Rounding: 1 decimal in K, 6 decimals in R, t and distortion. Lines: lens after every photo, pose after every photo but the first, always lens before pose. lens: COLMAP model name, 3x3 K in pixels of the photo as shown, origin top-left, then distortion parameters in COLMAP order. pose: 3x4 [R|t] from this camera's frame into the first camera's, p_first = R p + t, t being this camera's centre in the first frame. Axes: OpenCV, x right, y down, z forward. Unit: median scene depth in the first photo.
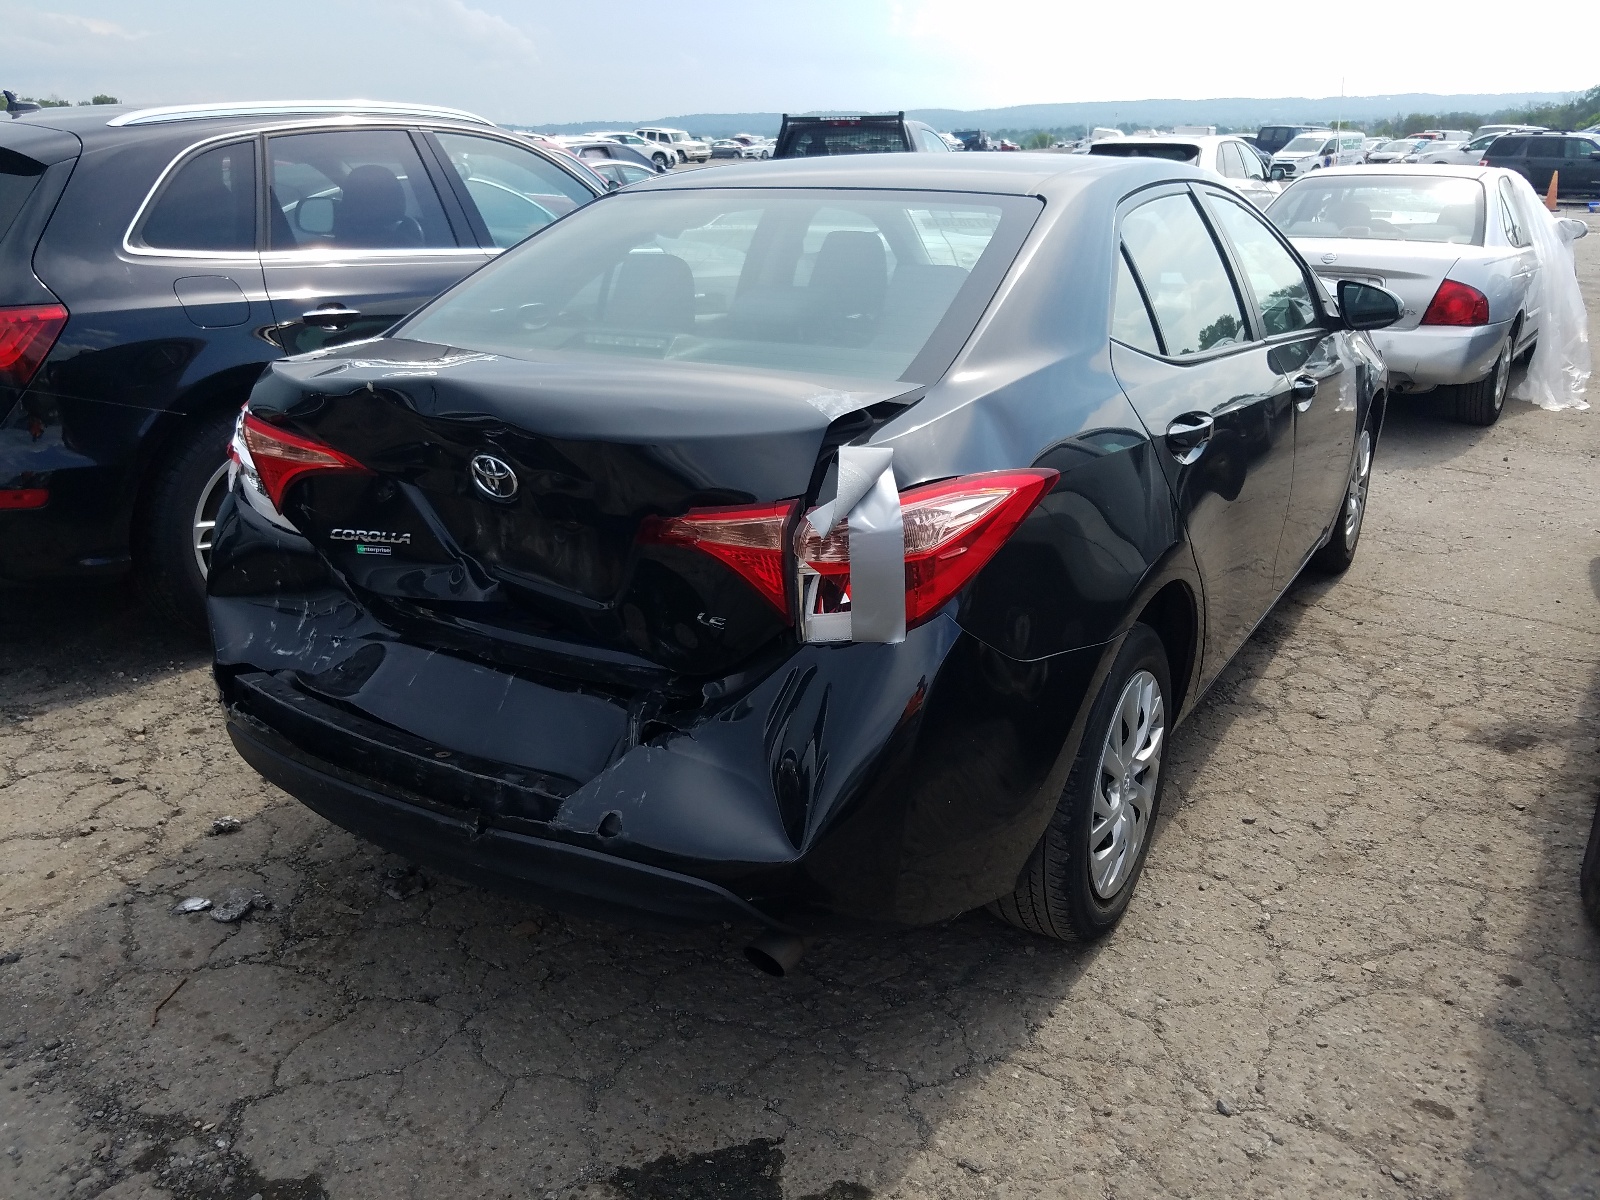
lens RADIAL K [[1188.1, 0, 800.0], [0, 1188.1, 600.0], [0, 0, 1]] dist [-0.002051, -0.001619]
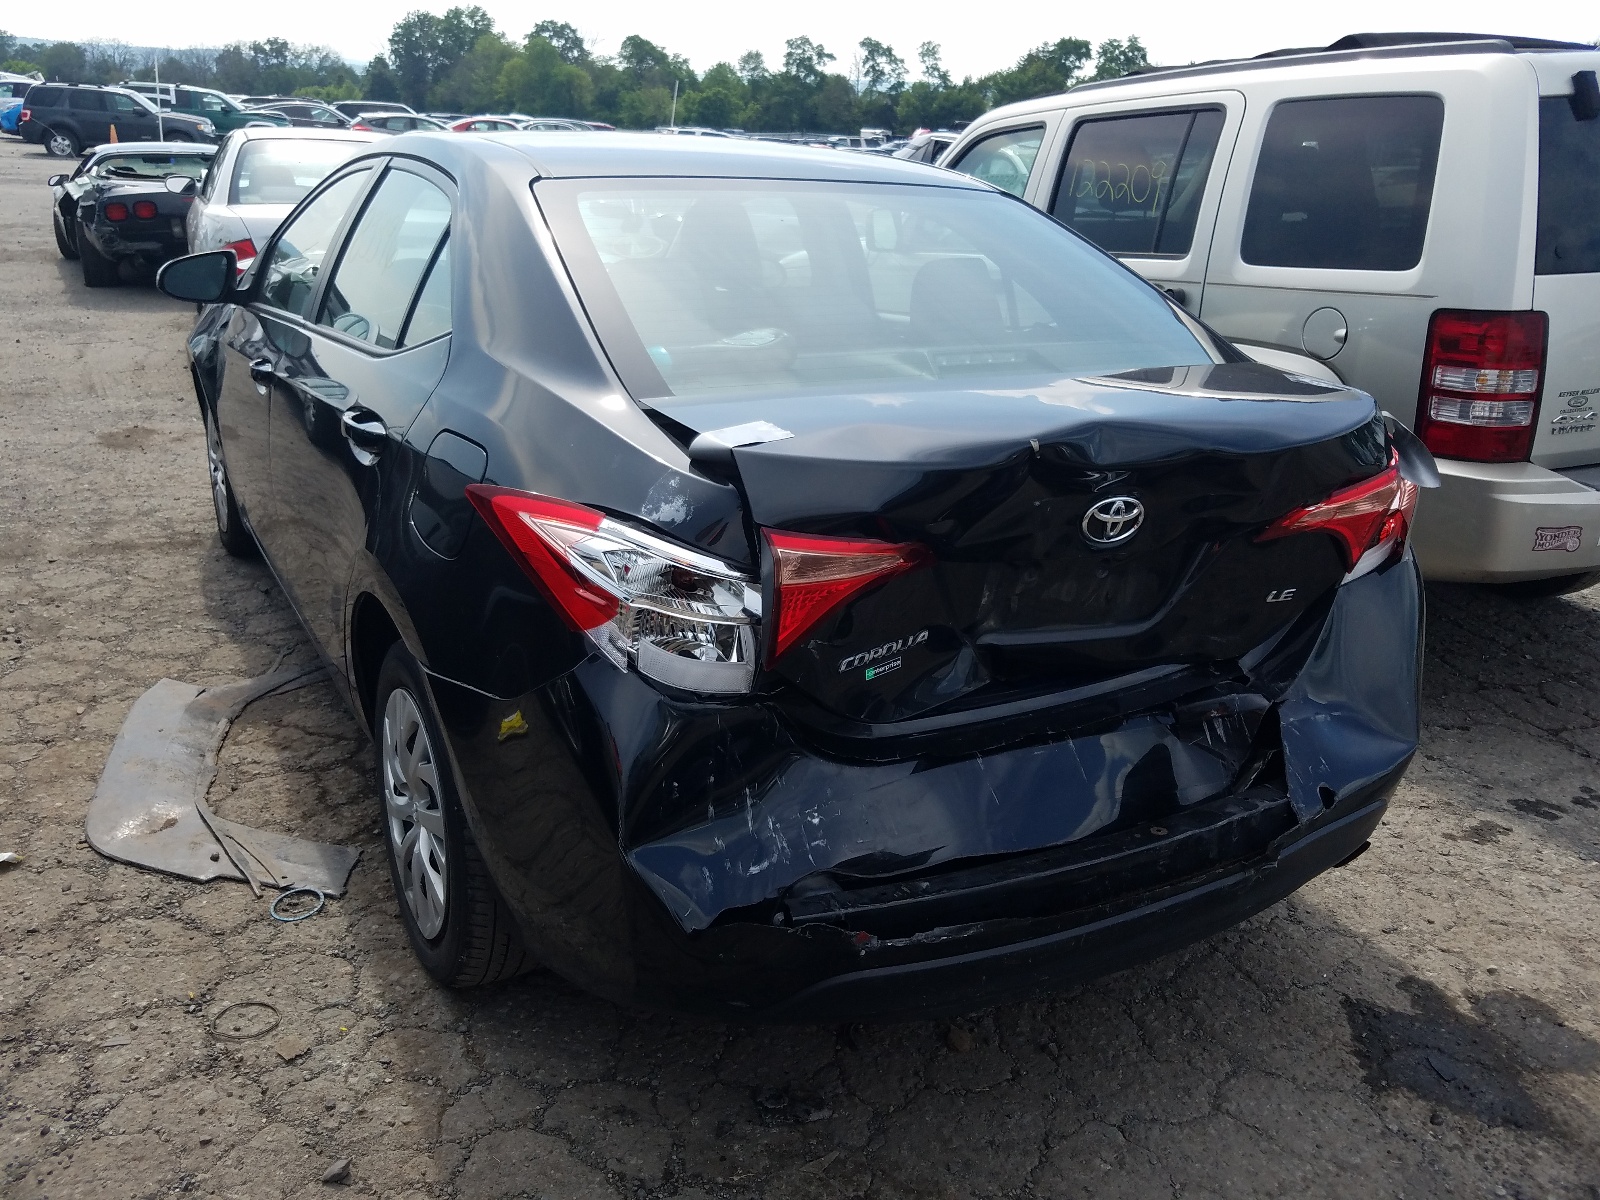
lens RADIAL K [[1223.5, 0, 800.0], [0, 1223.5, 600.0], [0, 0, 1]] dist [-0.008961, 0.002579]
pose [[0.500629, -0.264096, 0.824393, -1.213565], [0.241829, 0.957079, 0.159746, -0.263622], [-0.831198, 0.119389, 0.543007, 0.737957]]
